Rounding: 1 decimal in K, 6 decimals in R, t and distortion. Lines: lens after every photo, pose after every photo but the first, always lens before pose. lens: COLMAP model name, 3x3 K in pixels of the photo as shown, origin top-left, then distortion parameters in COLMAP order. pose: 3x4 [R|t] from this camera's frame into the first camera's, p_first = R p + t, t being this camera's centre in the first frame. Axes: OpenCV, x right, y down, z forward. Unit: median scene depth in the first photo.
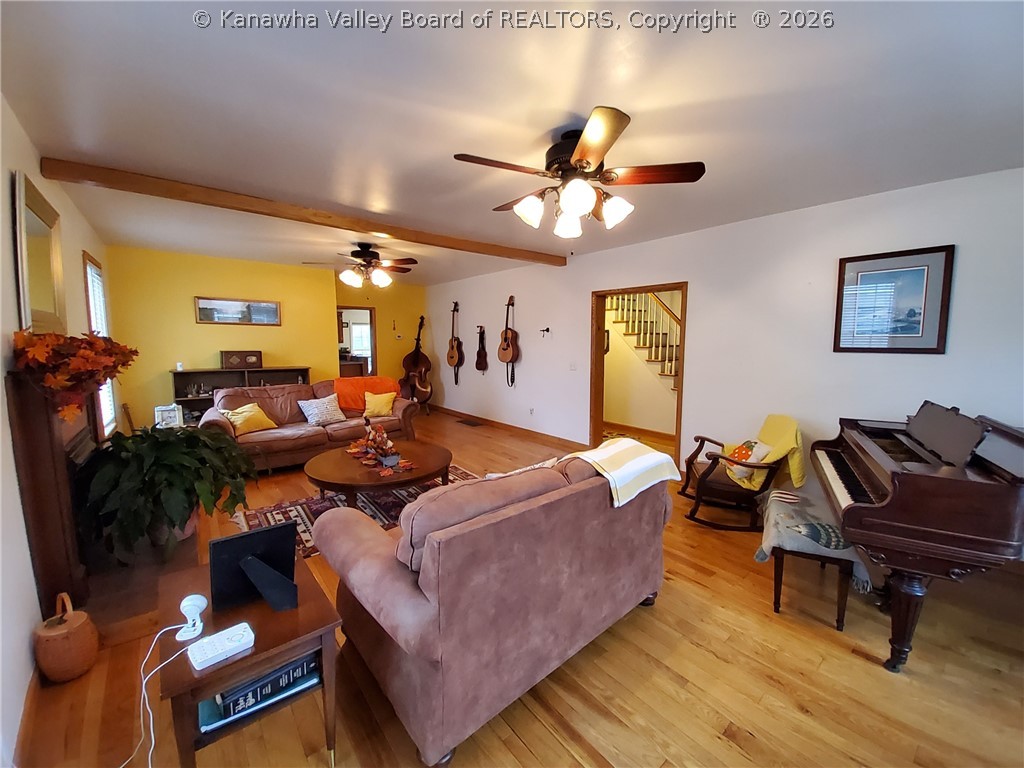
lens RADIAL K [[411.5, 0, 515.5], [0, 411.5, 379.9], [0, 0, 1]] dist [0.000321, 0.000037]
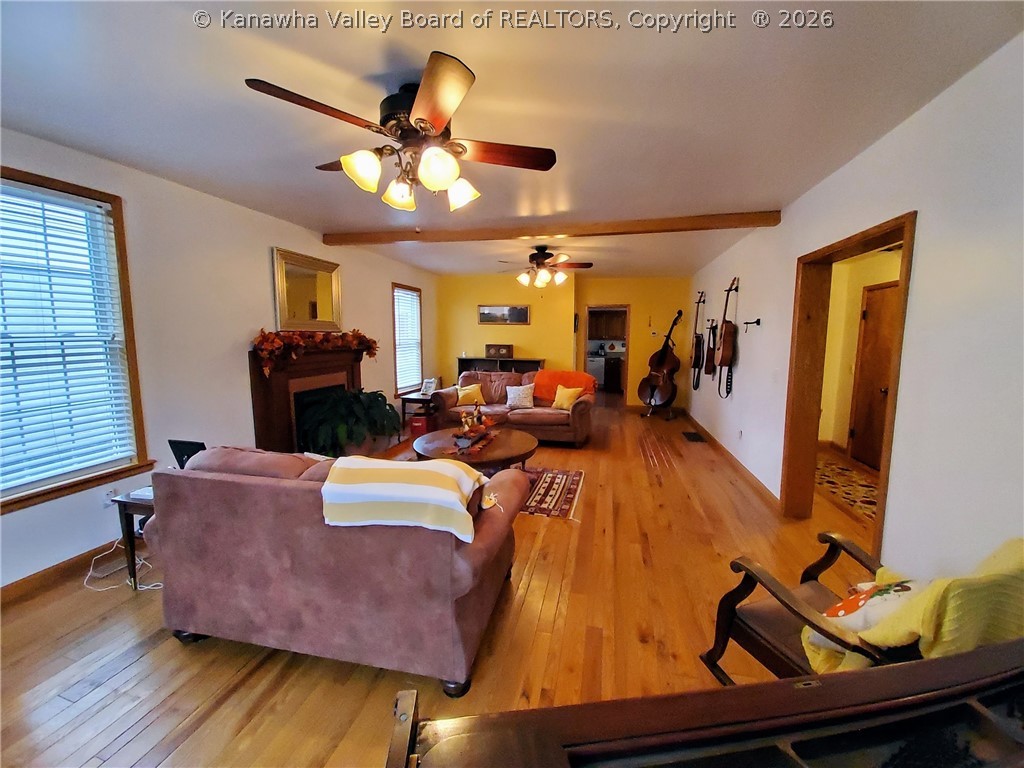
lens RADIAL K [[403.5, 0, 520.3], [0, 403.5, 383.0], [0, 0, 1]] dist [-0.001028, -0.000093]
pose [[0.601489, 0.092203, -0.793543, 0.415924], [-0.082148, 0.995190, 0.053367, -0.023970], [0.794647, 0.033088, 0.606170, 0.291379]]
